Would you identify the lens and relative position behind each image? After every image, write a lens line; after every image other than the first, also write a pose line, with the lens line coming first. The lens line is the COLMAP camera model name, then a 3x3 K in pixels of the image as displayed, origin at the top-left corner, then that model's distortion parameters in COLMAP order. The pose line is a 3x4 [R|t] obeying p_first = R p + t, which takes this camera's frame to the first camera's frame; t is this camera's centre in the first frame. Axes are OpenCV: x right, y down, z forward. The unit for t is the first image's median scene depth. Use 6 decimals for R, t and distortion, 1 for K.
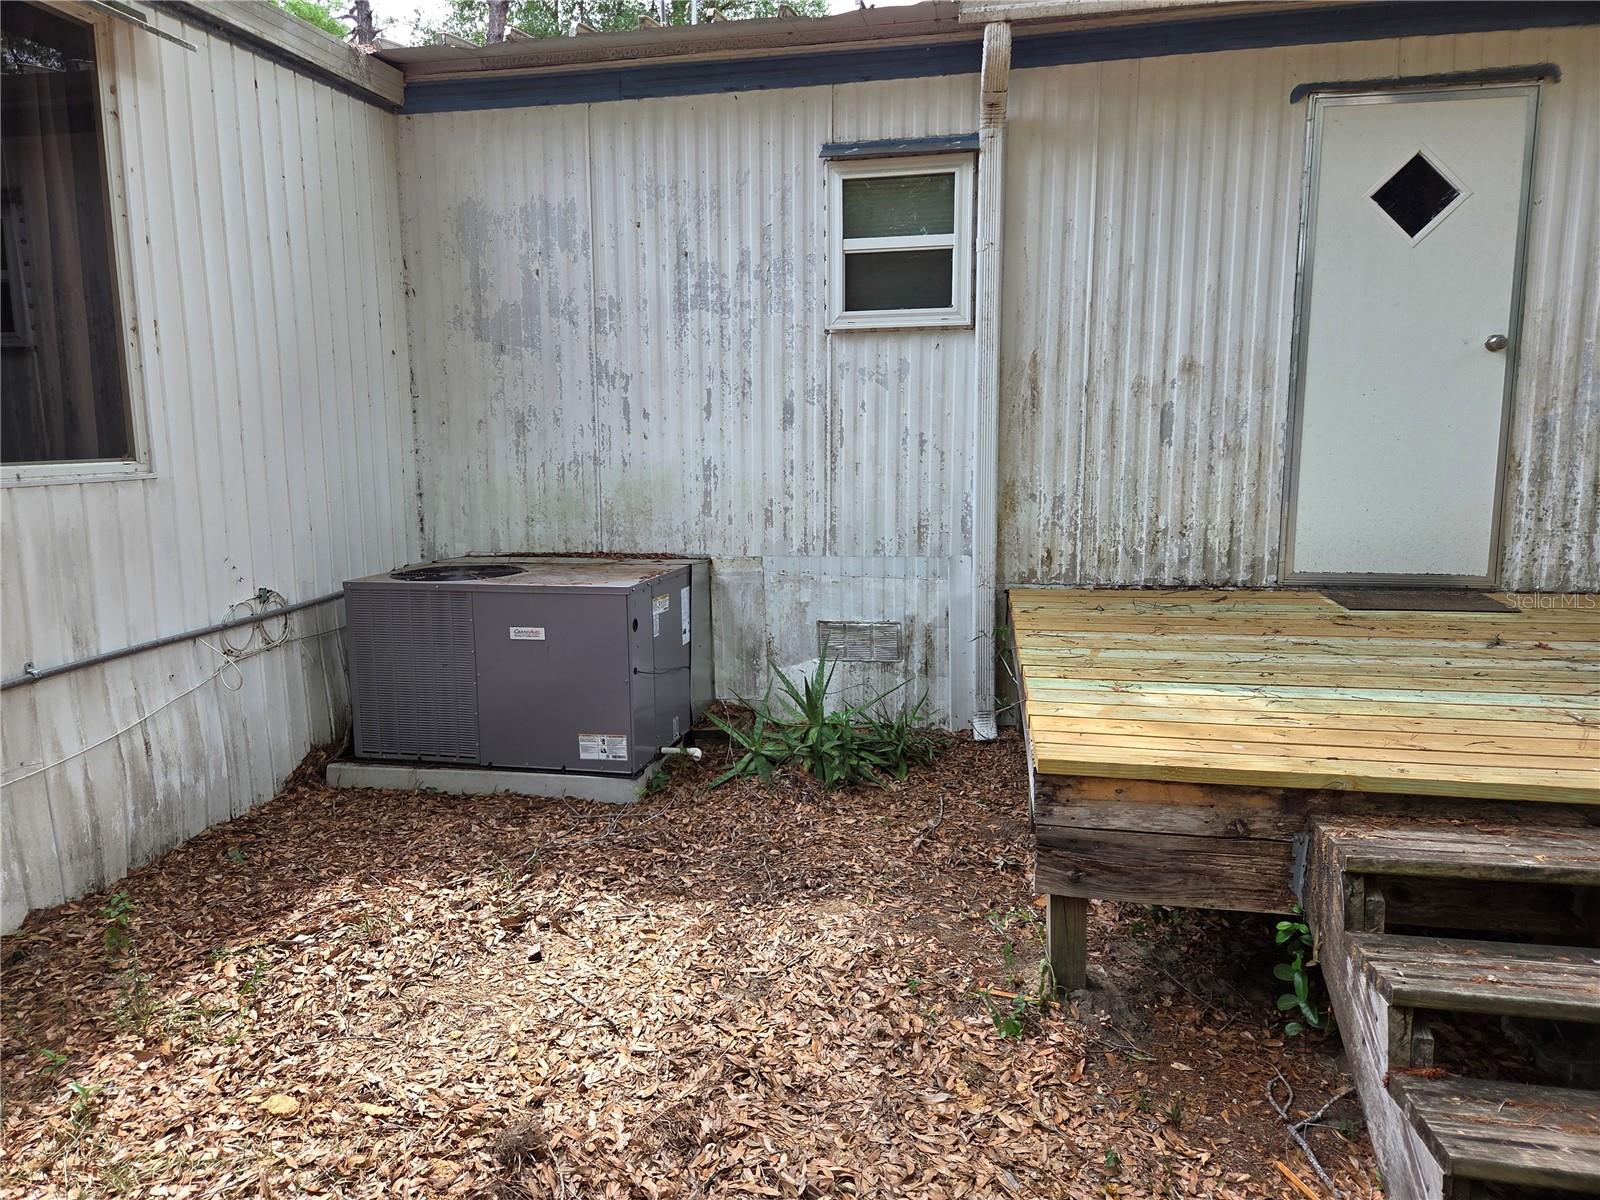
lens RADIAL K [[1059.3, 0, 763.9], [0, 1059.3, 588.6], [0, 0, 1]] dist [0.073692, -0.058679]
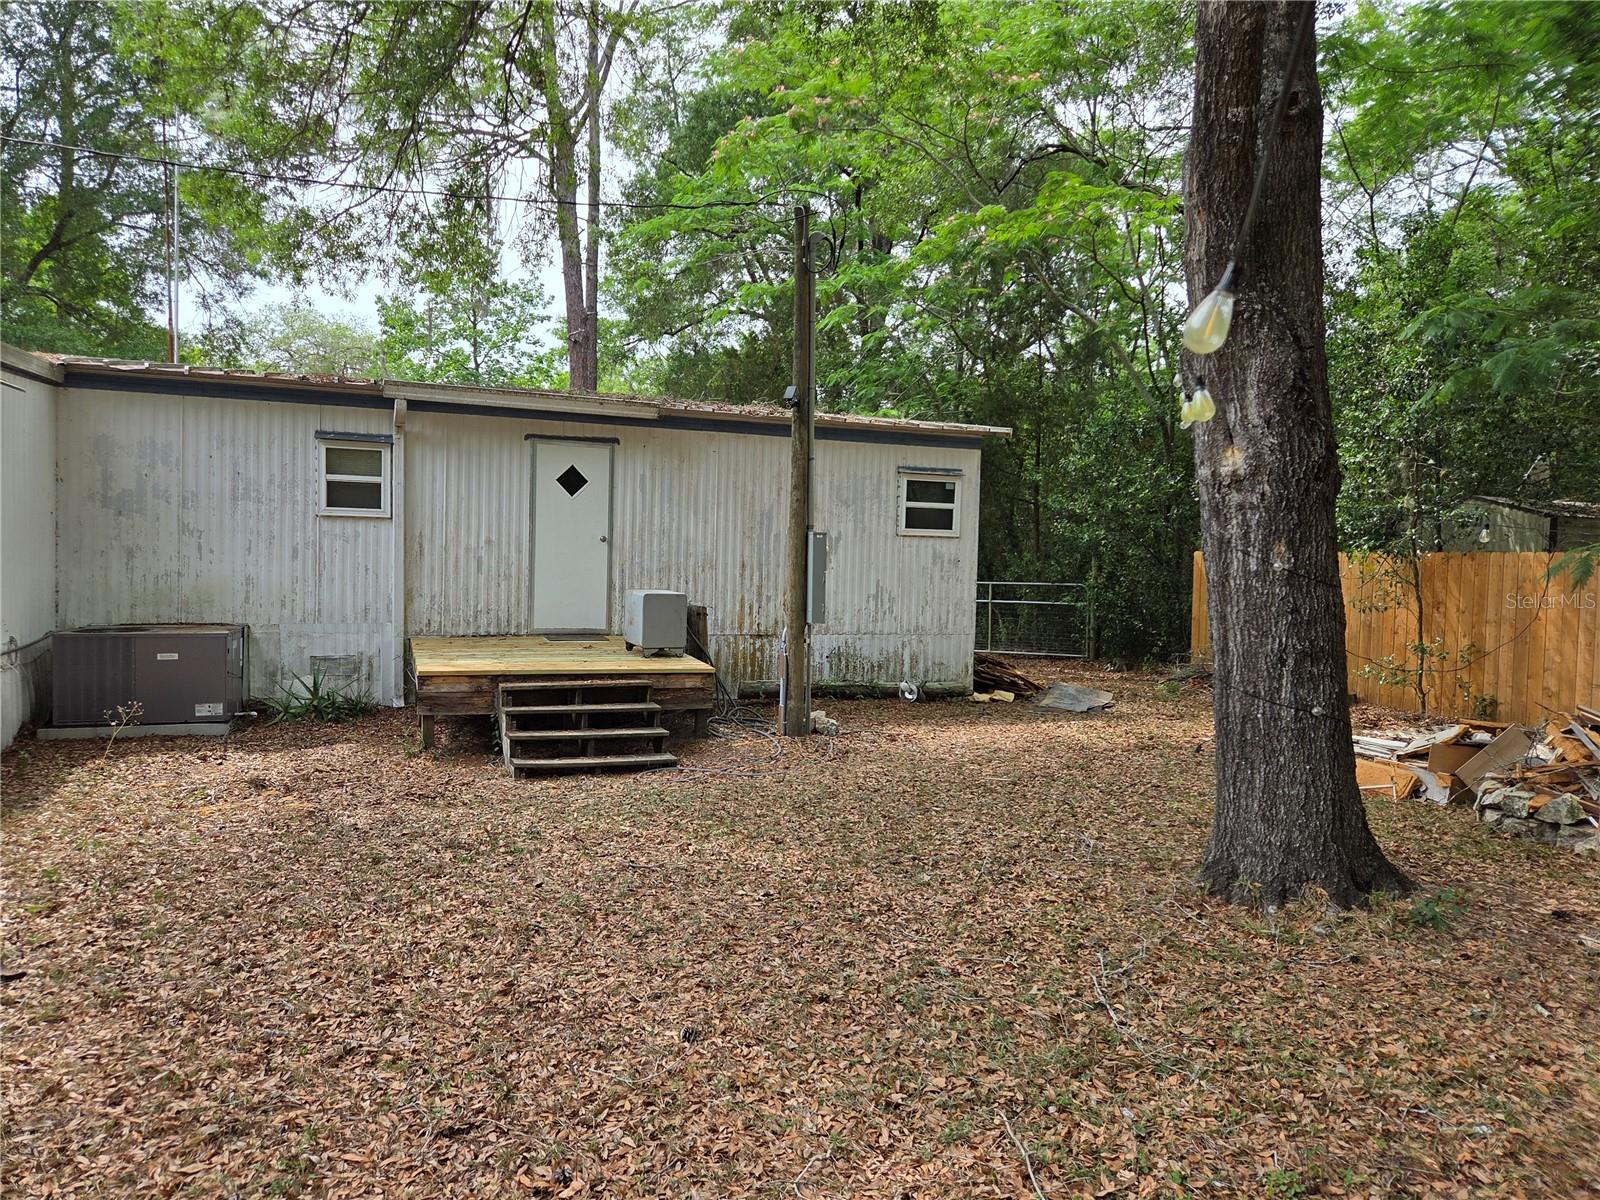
lens RADIAL K [[1059.3, 0, 794.4], [0, 1059.3, 591.8], [0, 0, 1]] dist [0.073692, -0.058679]
pose [[0.843397, 0.014021, 0.537108, -0.280564], [0.042183, 0.994846, -0.092208, 0.141307], [-0.535632, 0.100425, 0.838459, -1.257033]]
